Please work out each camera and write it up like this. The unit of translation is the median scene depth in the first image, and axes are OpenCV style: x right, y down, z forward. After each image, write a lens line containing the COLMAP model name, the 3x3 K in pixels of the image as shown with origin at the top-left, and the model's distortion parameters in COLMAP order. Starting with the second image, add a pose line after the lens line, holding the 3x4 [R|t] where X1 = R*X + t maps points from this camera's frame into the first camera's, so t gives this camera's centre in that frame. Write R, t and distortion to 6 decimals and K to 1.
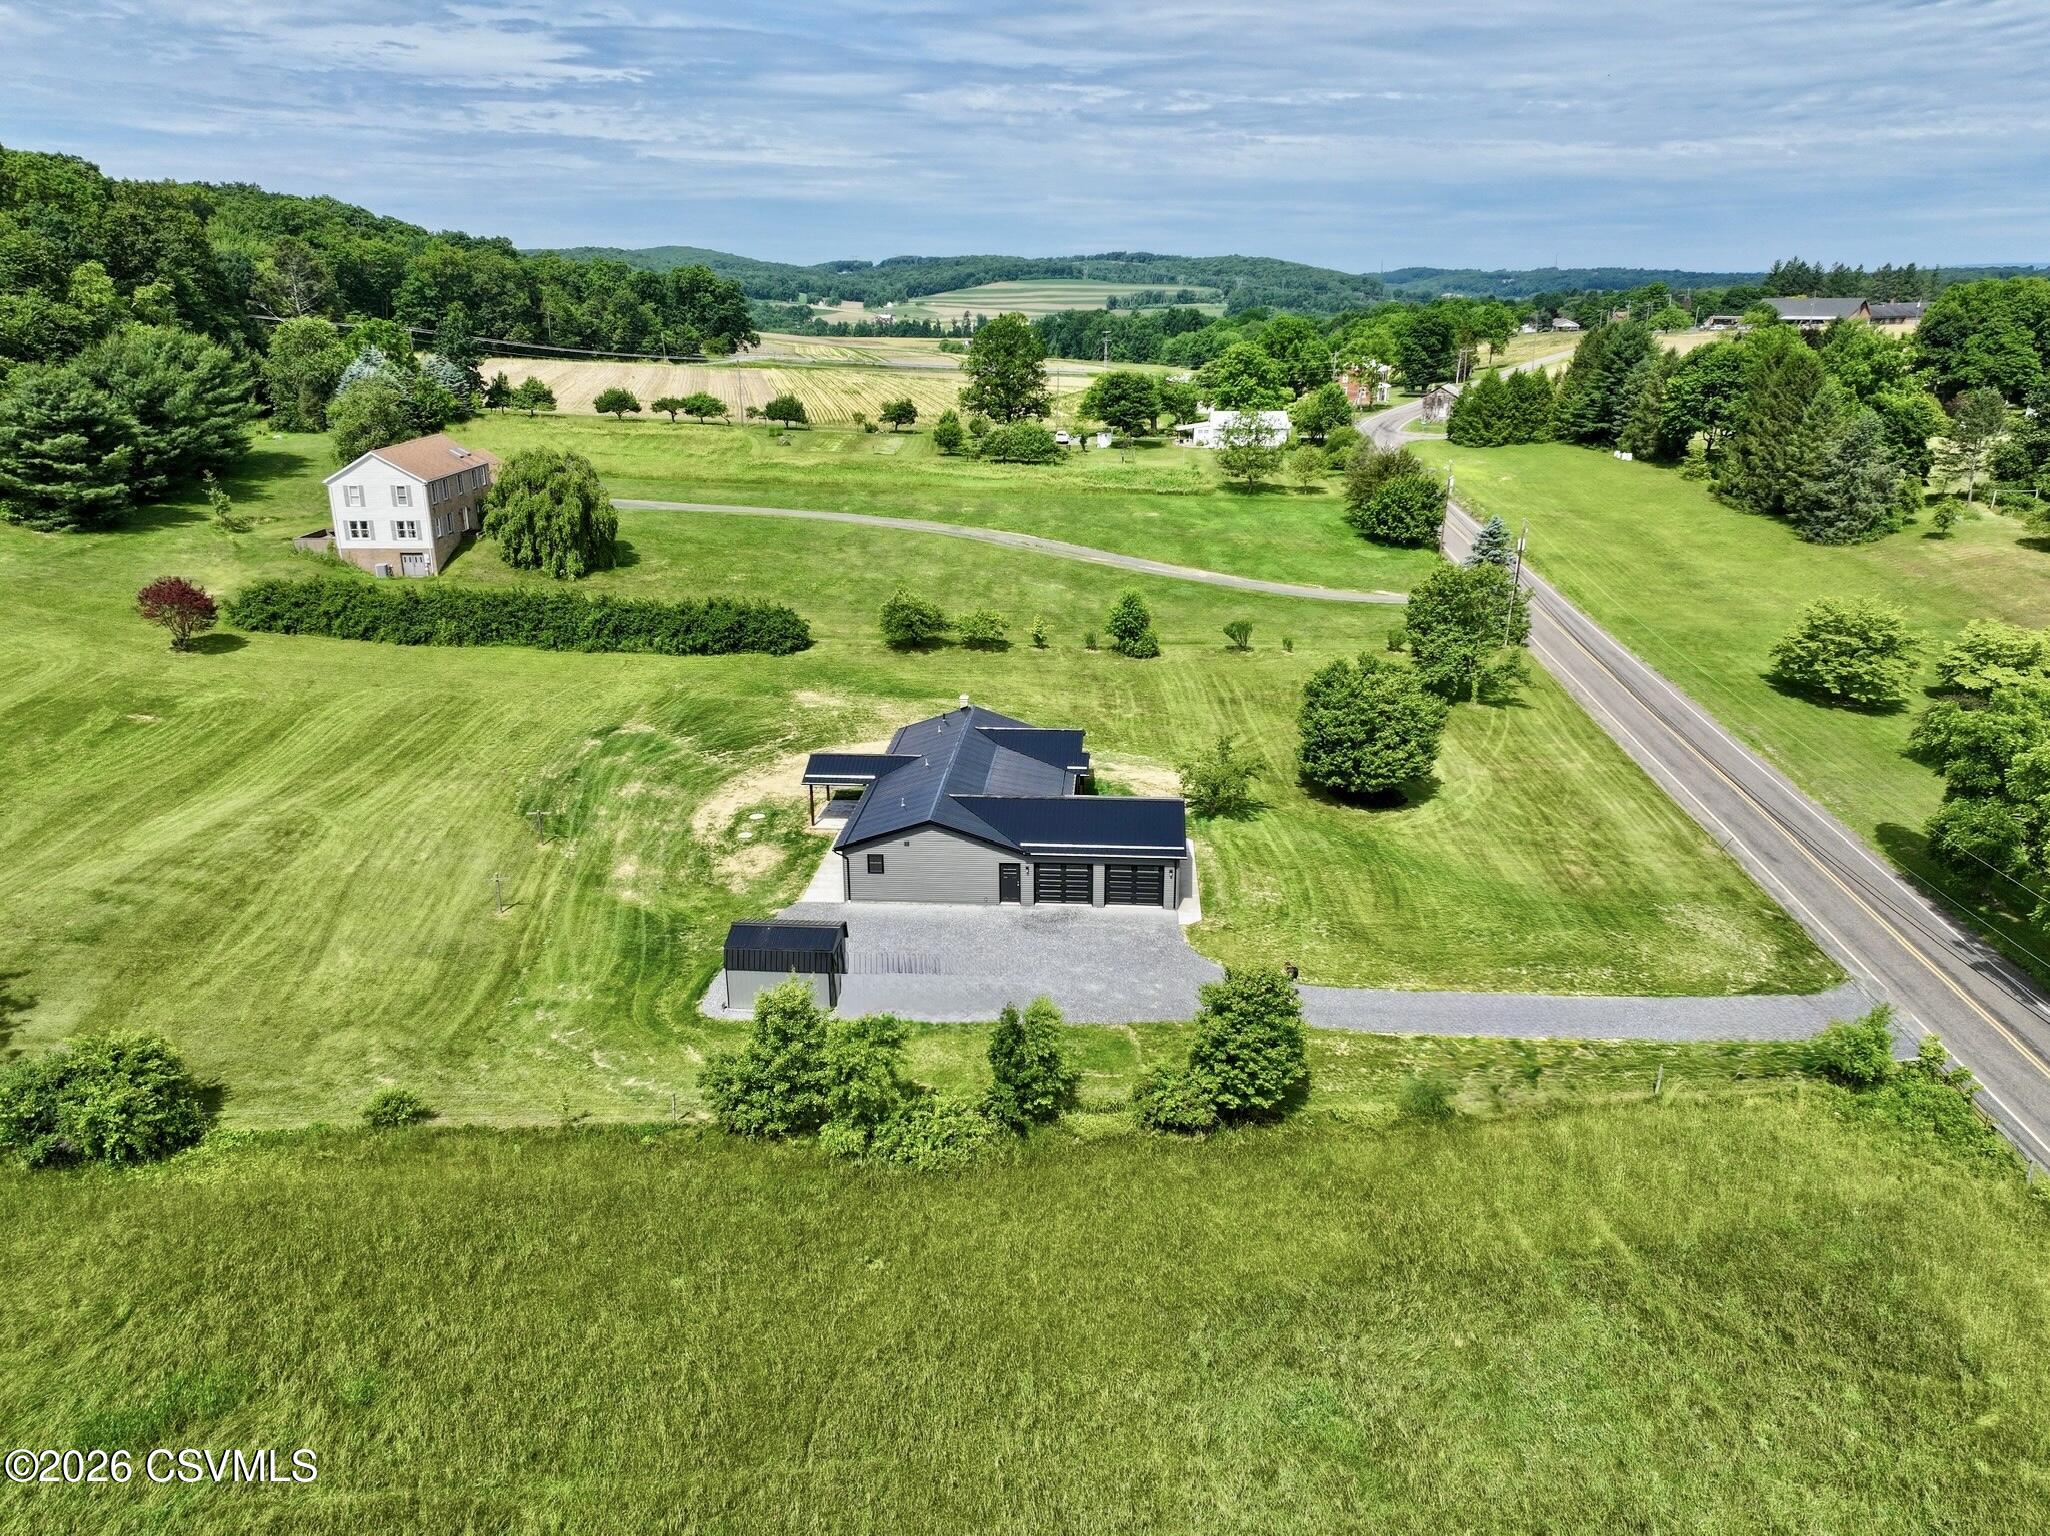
lens RADIAL K [[1449.9, 0, 1032.1], [0, 1449.9, 758.1], [0, 0, 1]] dist [0.000514, 0.011607]
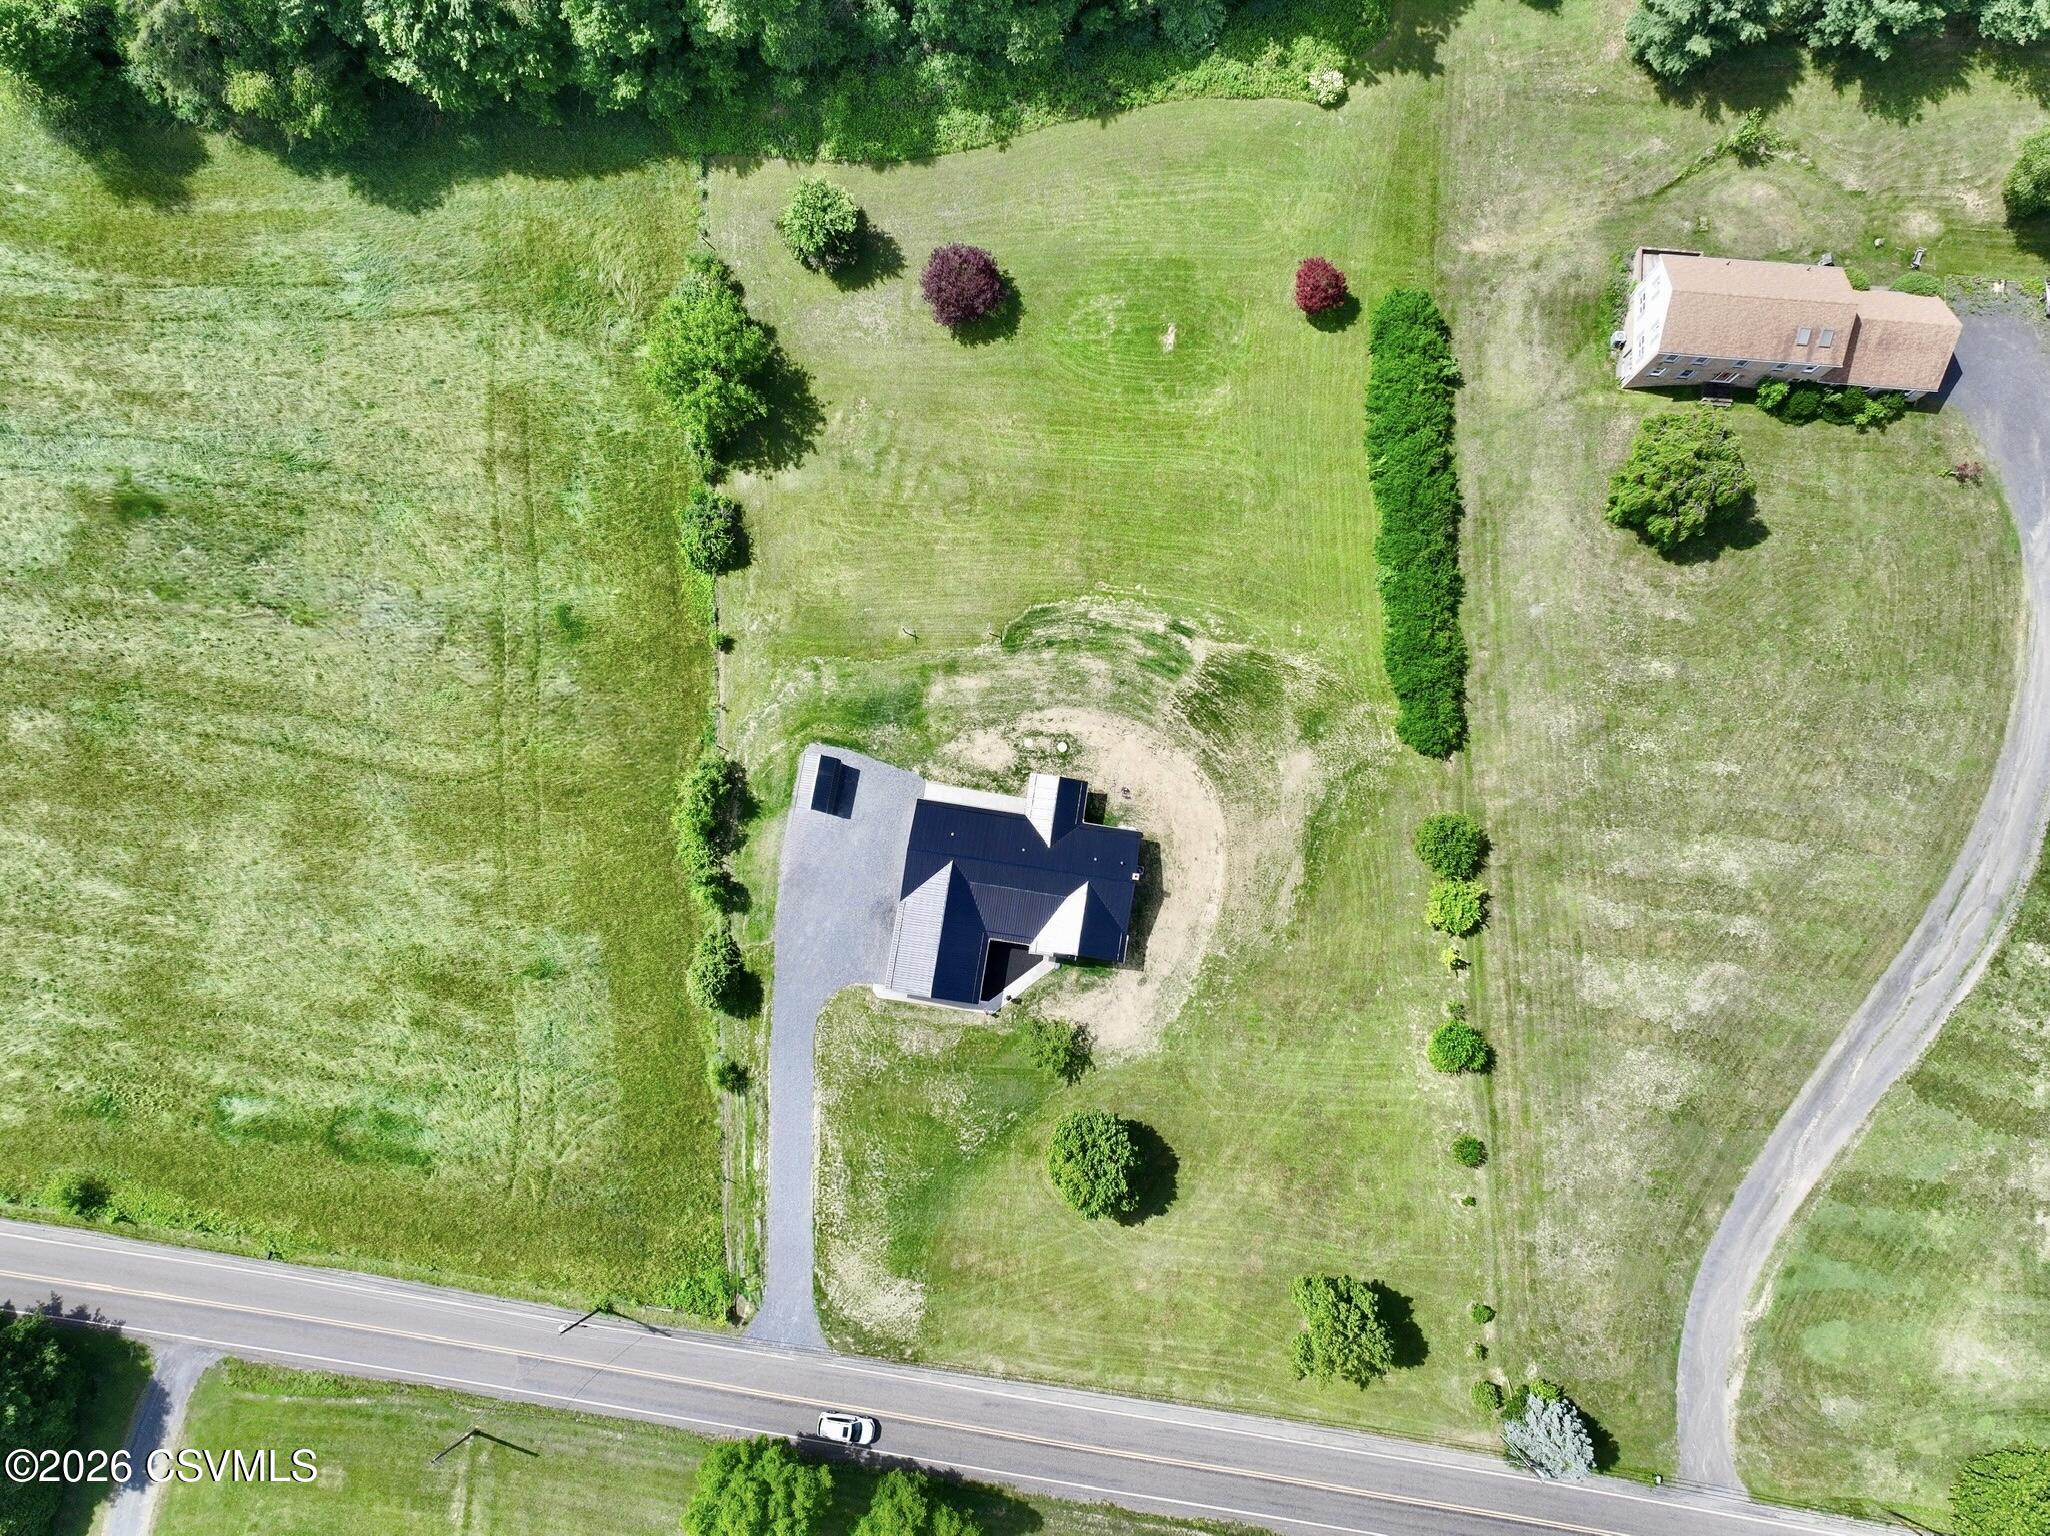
lens RADIAL K [[1505.1, 0, 1031.8], [0, 1505.1, 750.5], [0, 0, 1]] dist [0.007354, -0.007025]
pose [[-0.083342, 0.985448, -0.148141, 0.048144], [-0.310352, 0.115598, 0.943567, -1.174134], [0.946961, 0.124614, 0.296201, 0.372907]]
